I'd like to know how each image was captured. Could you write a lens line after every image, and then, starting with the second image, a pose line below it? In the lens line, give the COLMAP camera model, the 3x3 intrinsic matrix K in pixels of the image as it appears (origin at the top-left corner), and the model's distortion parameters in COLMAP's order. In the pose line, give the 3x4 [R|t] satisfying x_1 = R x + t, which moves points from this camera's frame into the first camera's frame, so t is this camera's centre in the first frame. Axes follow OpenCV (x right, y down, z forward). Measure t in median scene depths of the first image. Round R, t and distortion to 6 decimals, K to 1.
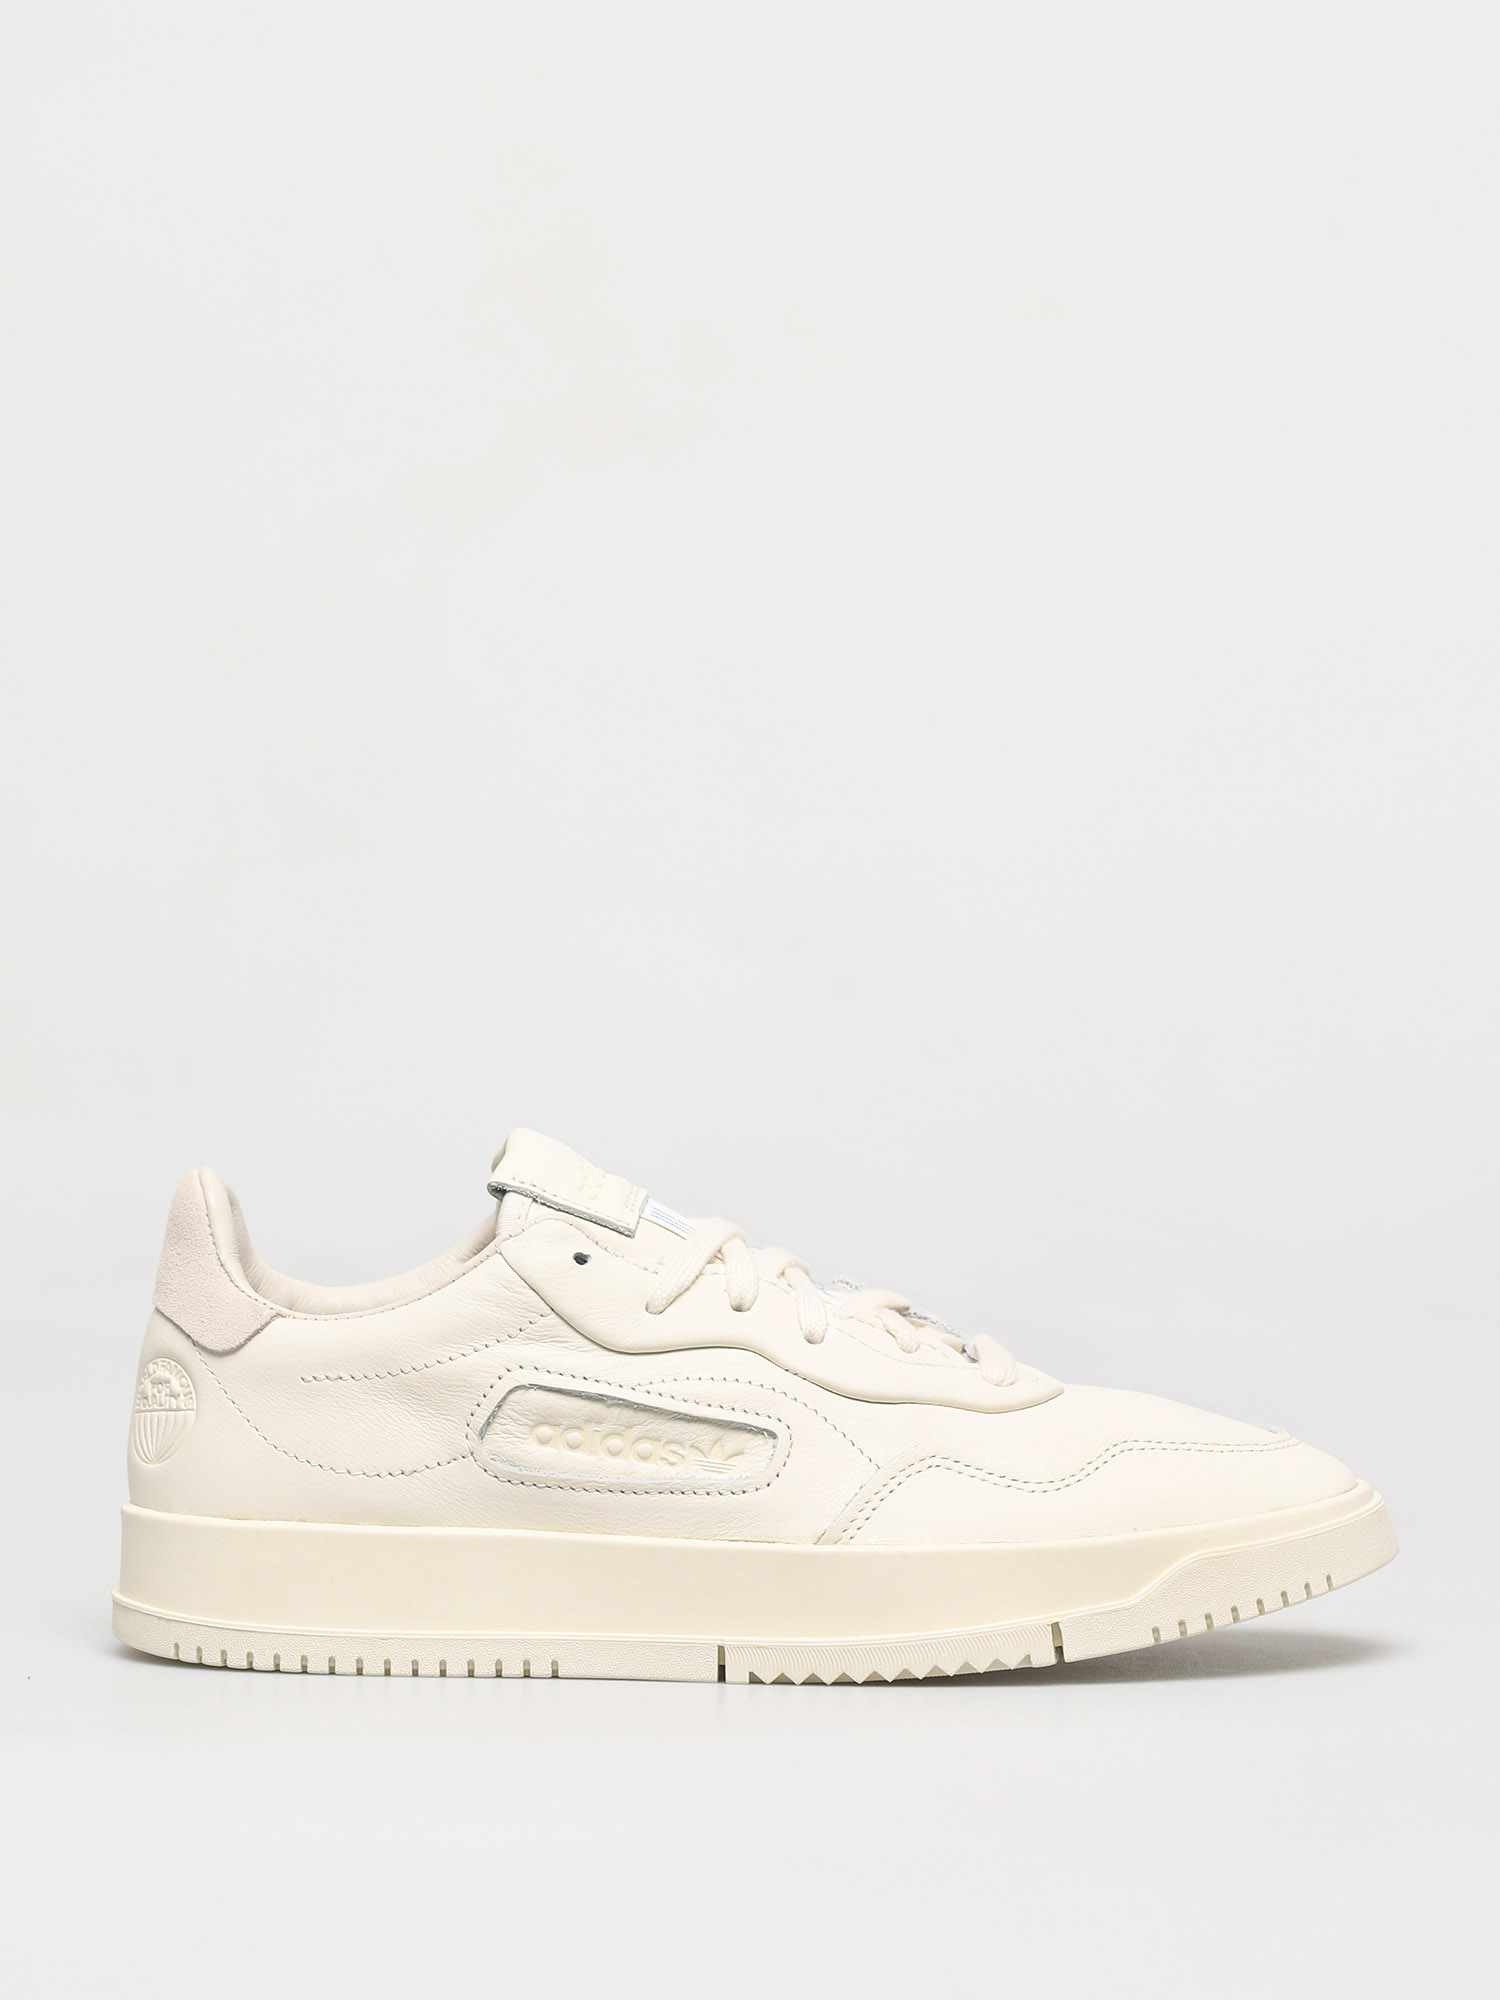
lens RADIAL K [[6884.7, 0, 750.0], [0, 6884.7, 1000.0], [0, 0, 1]] dist [0.146320, -2.443534]
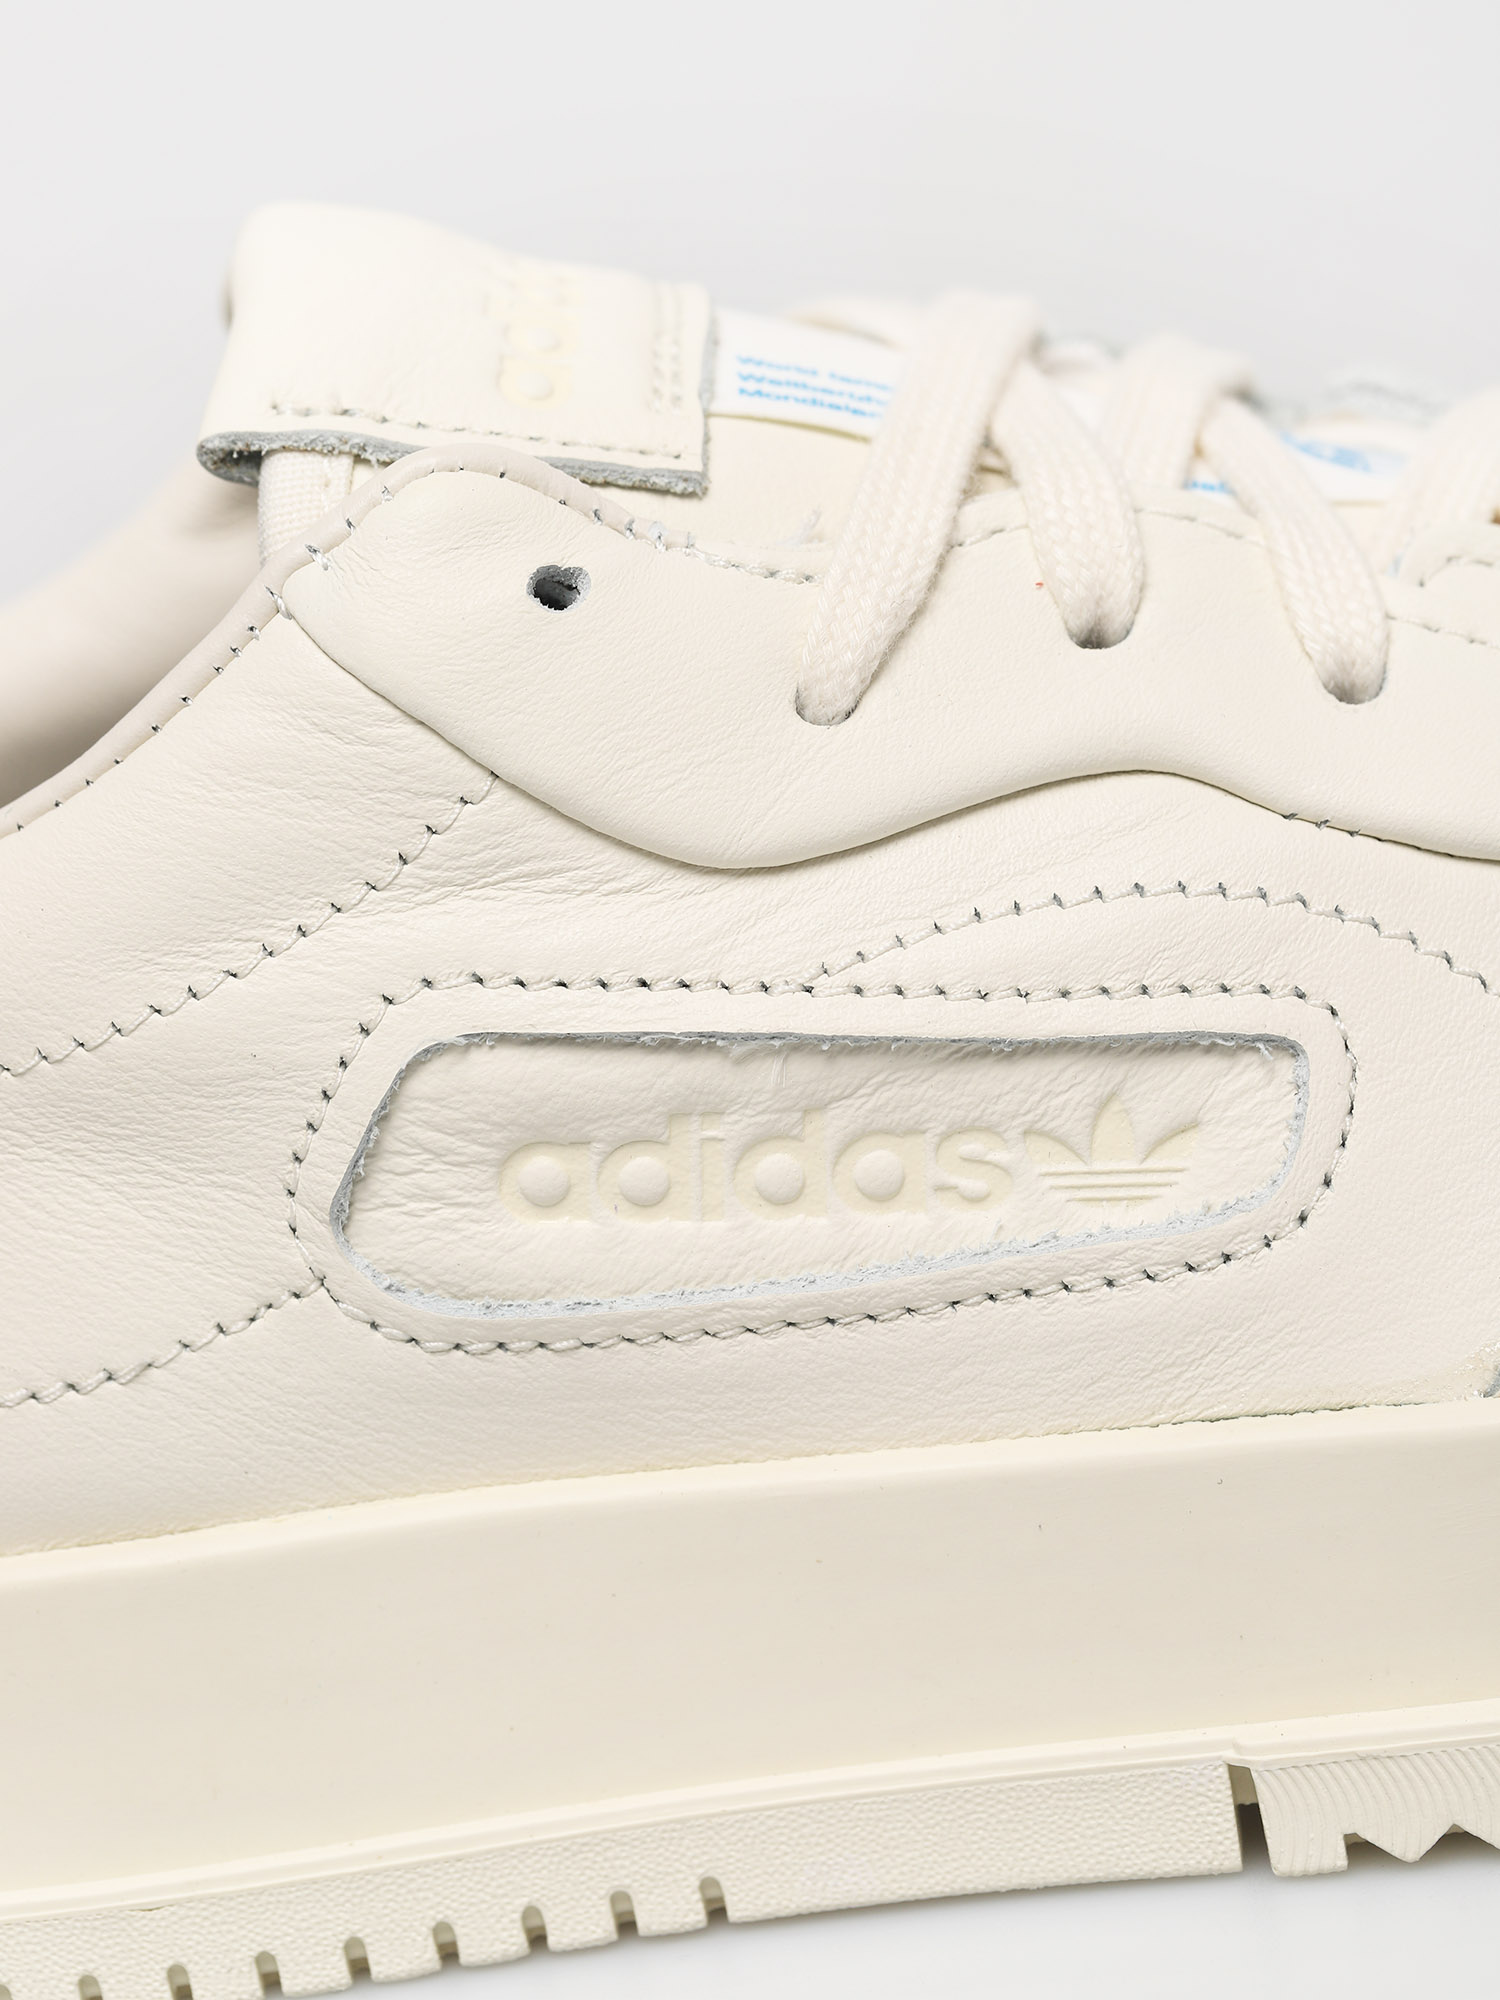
lens RADIAL K [[6884.7, 0, 750.0], [0, 6884.7, 1000.0], [0, 0, 1]] dist [0.146320, -2.443534]
pose [[0.984678, -0.171602, -0.031010, -0.010157], [0.173677, 0.949103, 0.262754, -0.022531], [-0.015657, -0.264114, 0.964364, 0.709636]]
